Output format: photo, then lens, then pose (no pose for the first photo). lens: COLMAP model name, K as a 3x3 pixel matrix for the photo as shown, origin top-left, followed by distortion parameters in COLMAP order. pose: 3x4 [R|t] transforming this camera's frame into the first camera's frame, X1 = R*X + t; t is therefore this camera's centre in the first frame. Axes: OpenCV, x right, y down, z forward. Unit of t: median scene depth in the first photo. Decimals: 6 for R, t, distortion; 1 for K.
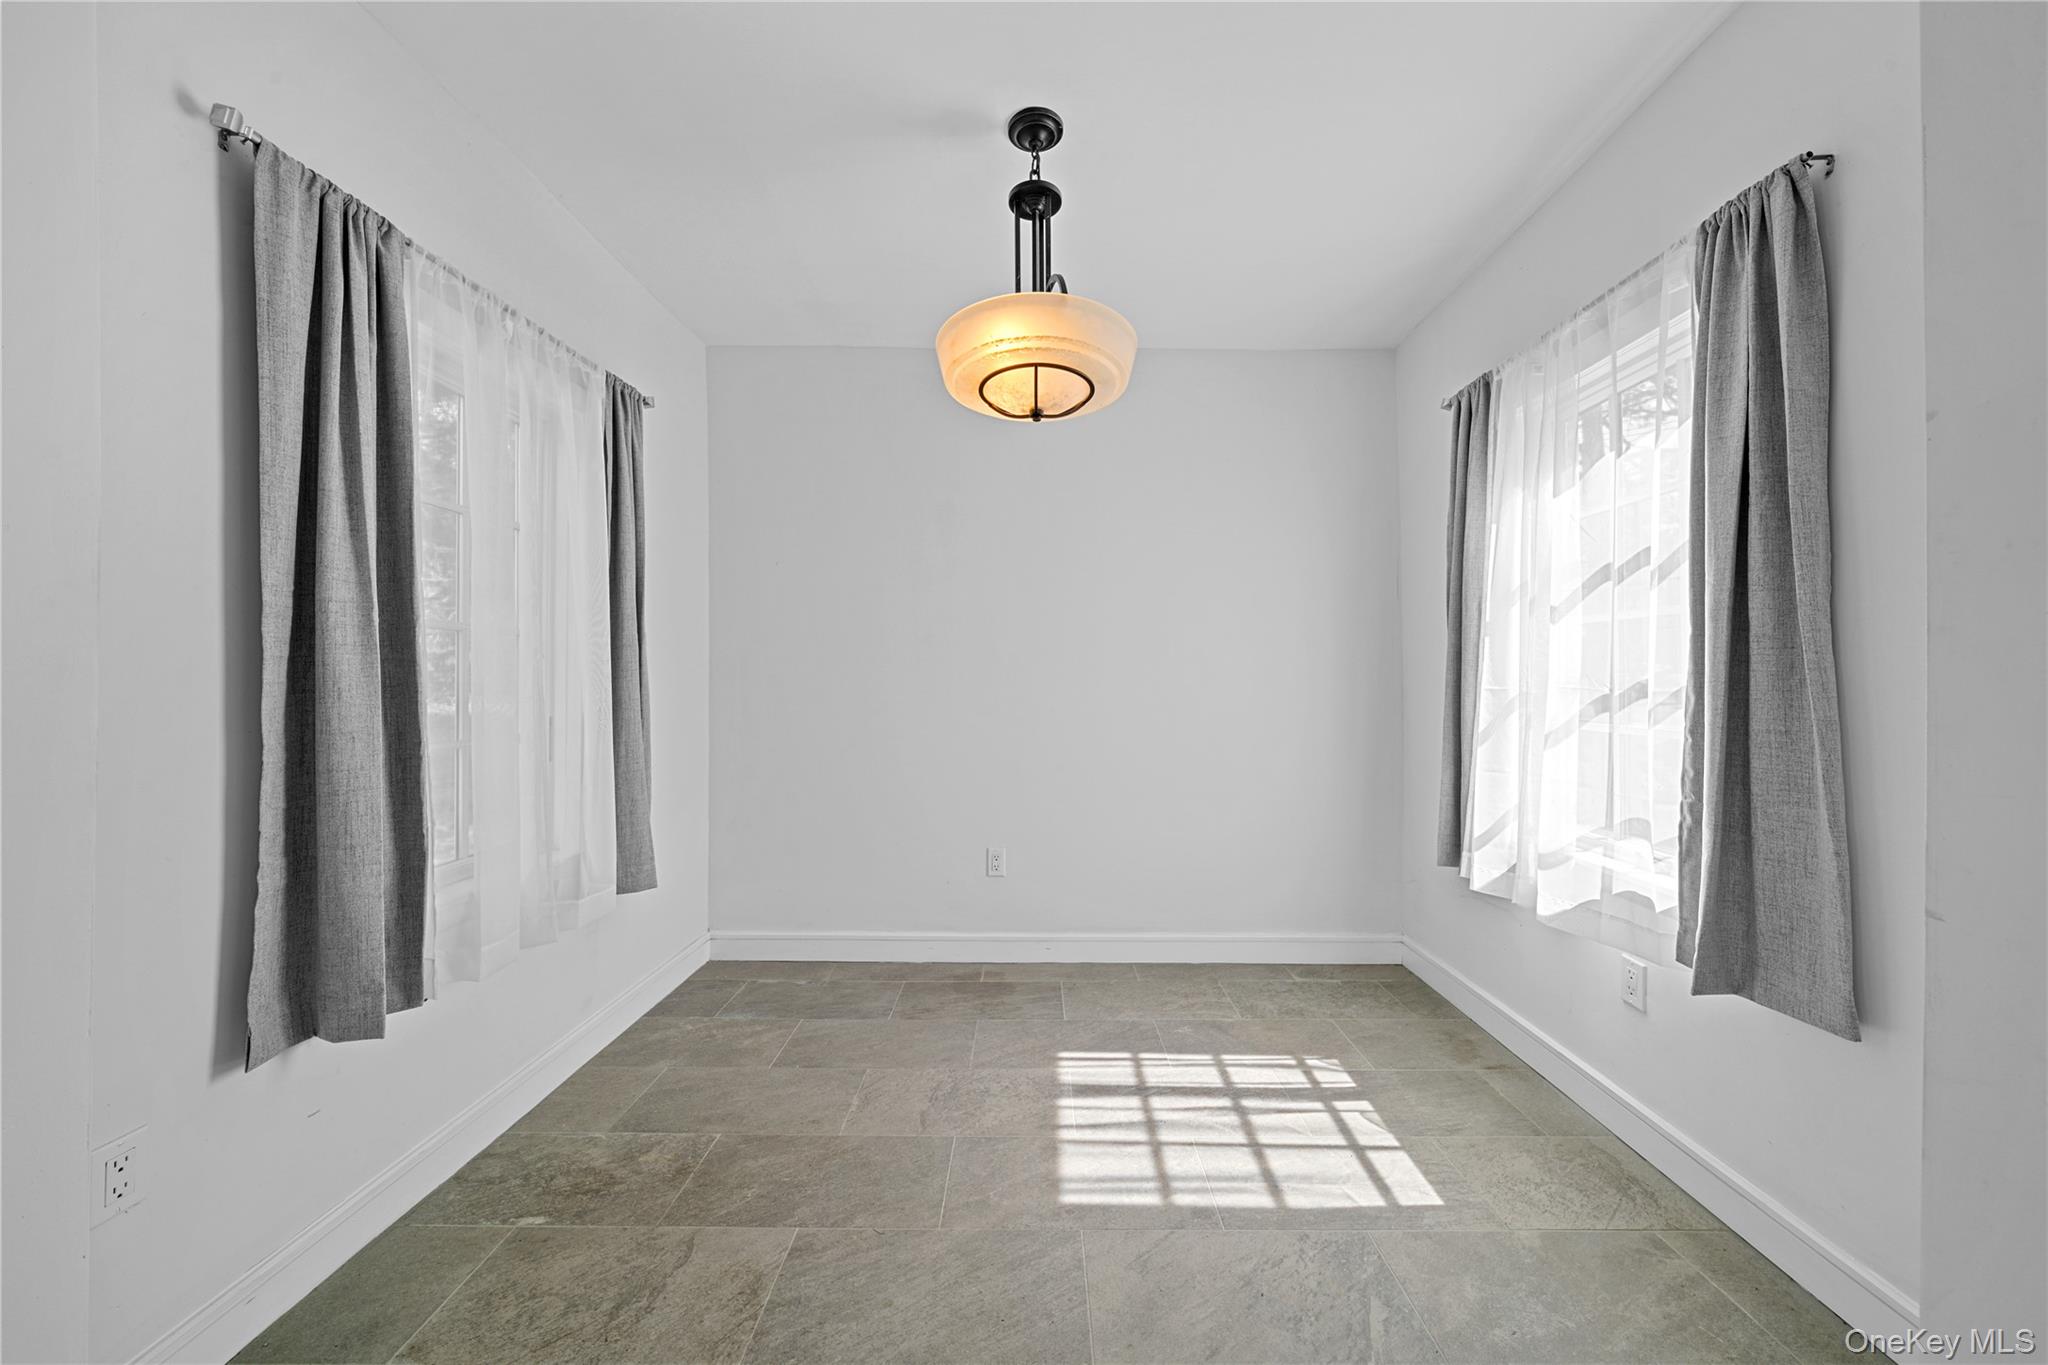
lens RADIAL K [[702.2, 0, 1035.6], [0, 702.2, 670.9], [0, 0, 1]] dist [-0.001369, 0.000155]
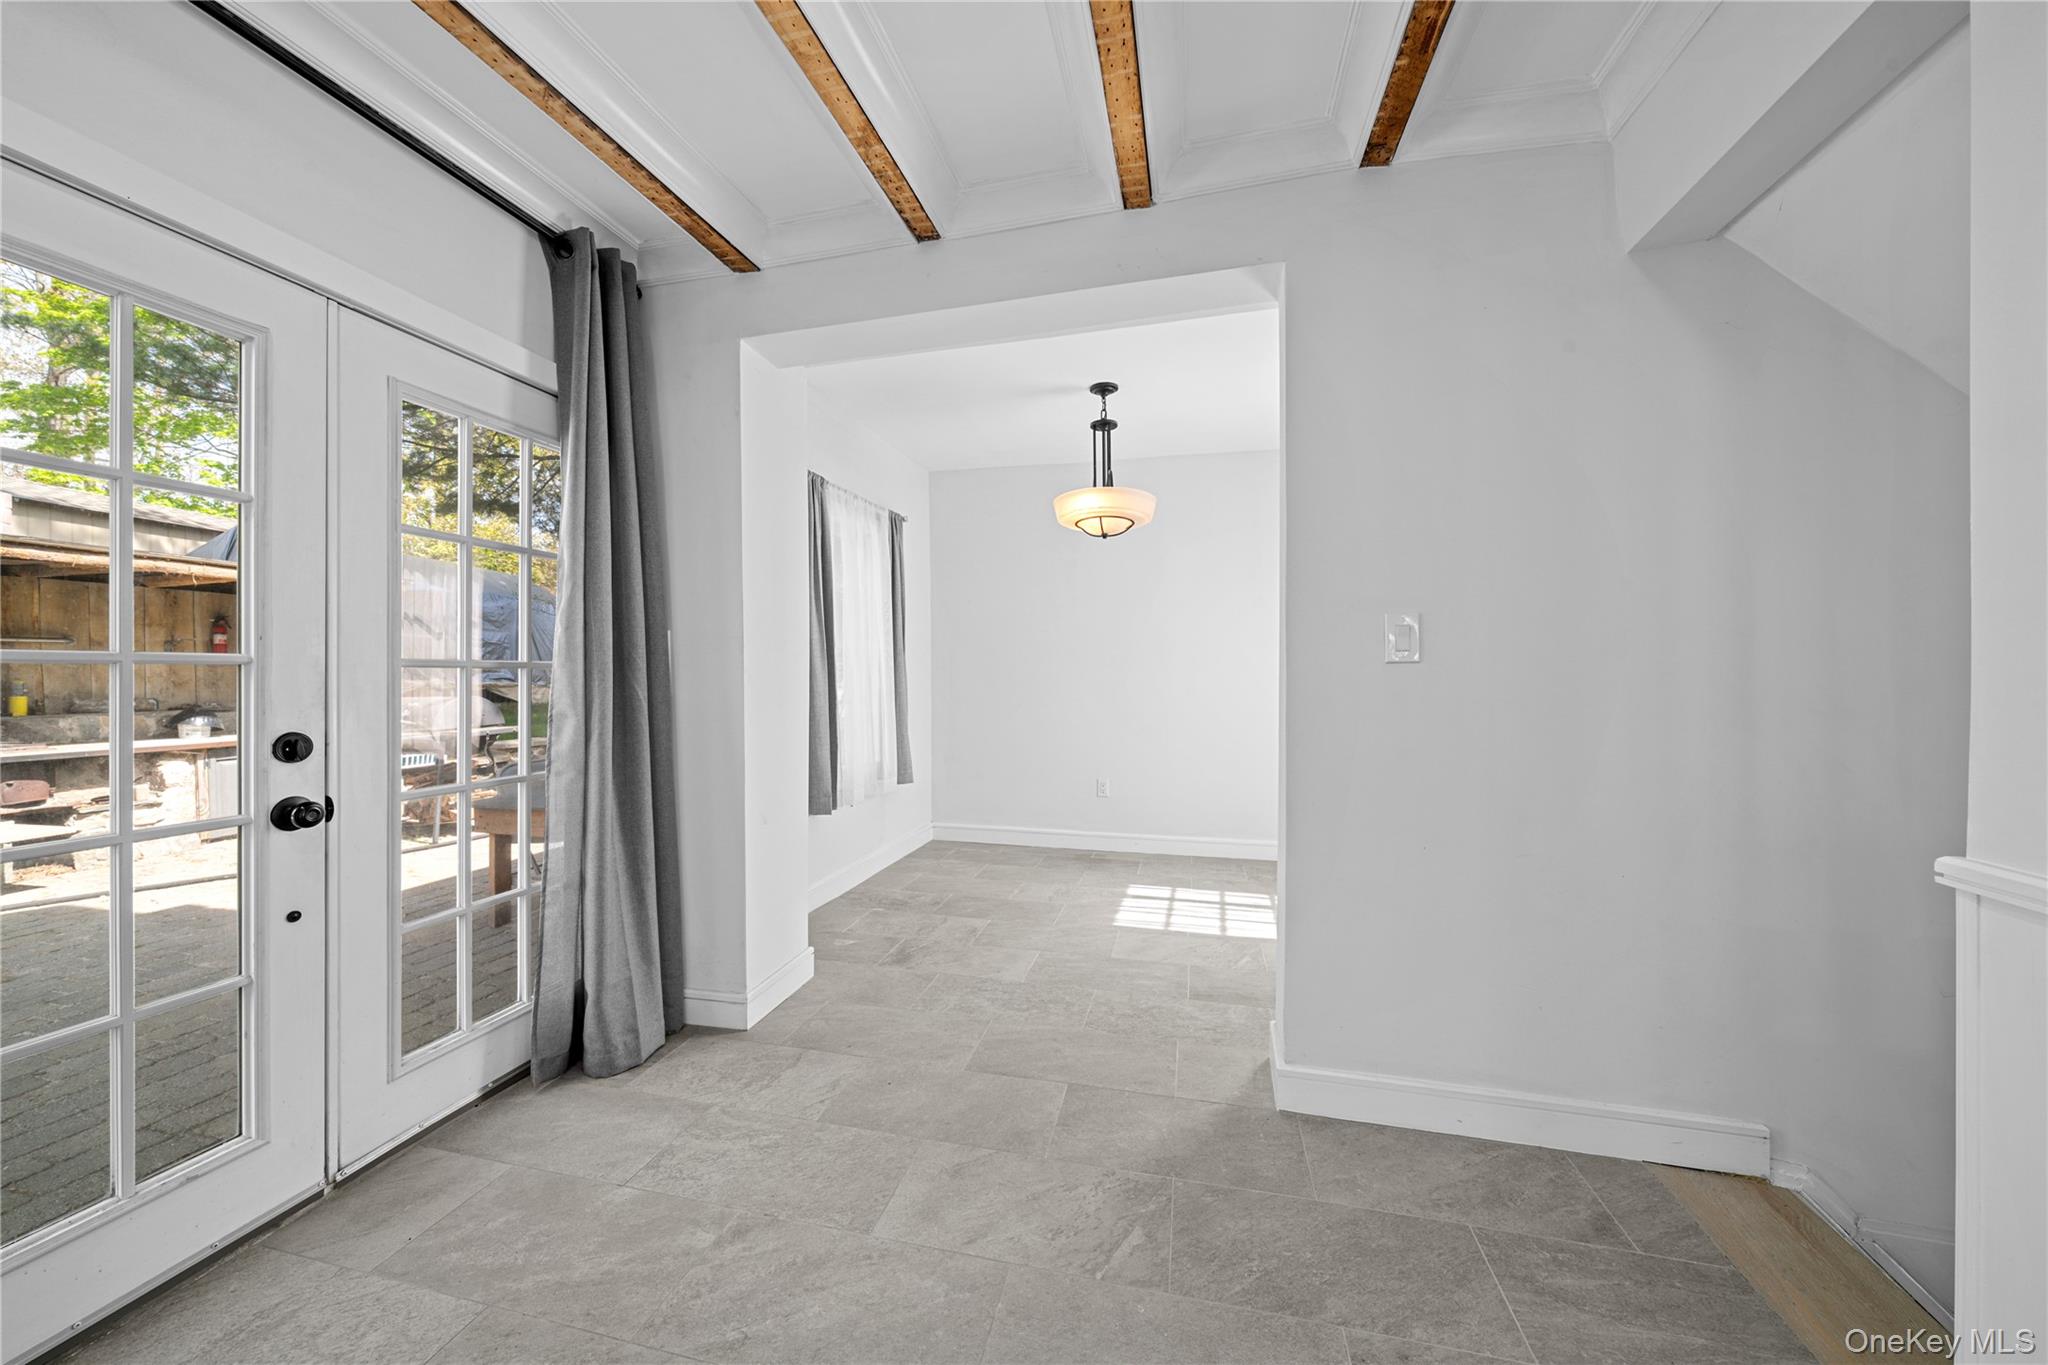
lens RADIAL K [[702.2, 0, 1039.8], [0, 702.2, 677.1], [0, 0, 1]] dist [-0.001369, 0.000155]
pose [[0.976049, -0.000115, -0.217552, 0.234287], [0.003086, 0.999907, 0.013315, 0.004222], [0.217530, -0.013668, 0.975958, -0.893531]]
